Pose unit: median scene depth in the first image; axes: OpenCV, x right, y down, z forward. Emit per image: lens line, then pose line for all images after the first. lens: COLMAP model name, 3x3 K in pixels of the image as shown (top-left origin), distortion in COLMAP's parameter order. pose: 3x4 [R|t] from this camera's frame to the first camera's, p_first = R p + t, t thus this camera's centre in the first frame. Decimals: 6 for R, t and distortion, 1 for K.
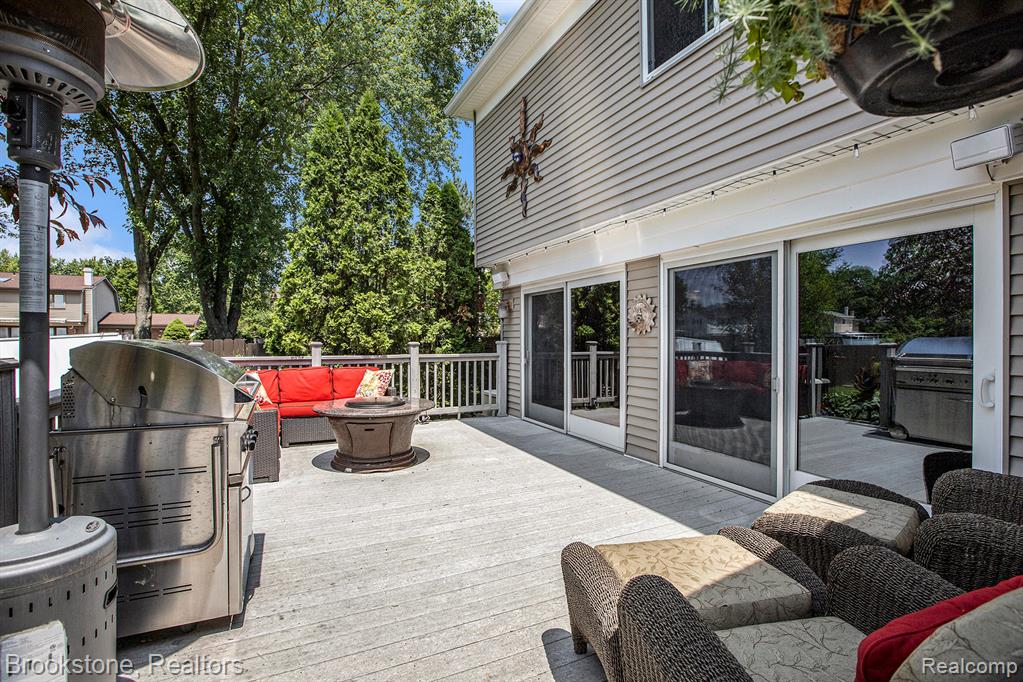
lens RADIAL K [[472.7, 0, 518.2], [0, 472.7, 336.5], [0, 0, 1]] dist [-0.026247, 0.004684]
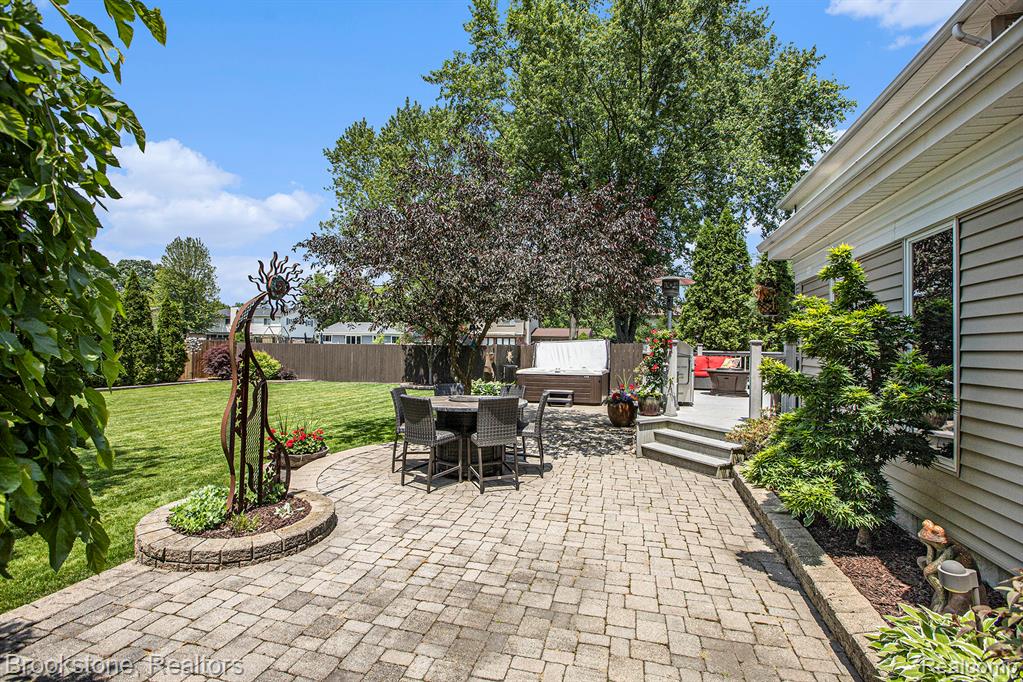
lens RADIAL K [[472.7, 0, 511.8], [0, 472.7, 331.6], [0, 0, 1]] dist [-0.026247, 0.004684]
pose [[0.738004, -0.007929, -0.674749, 0.328798], [-0.015946, 0.999447, -0.029185, 0.030720], [0.674607, 0.032299, 0.737470, -1.007164]]
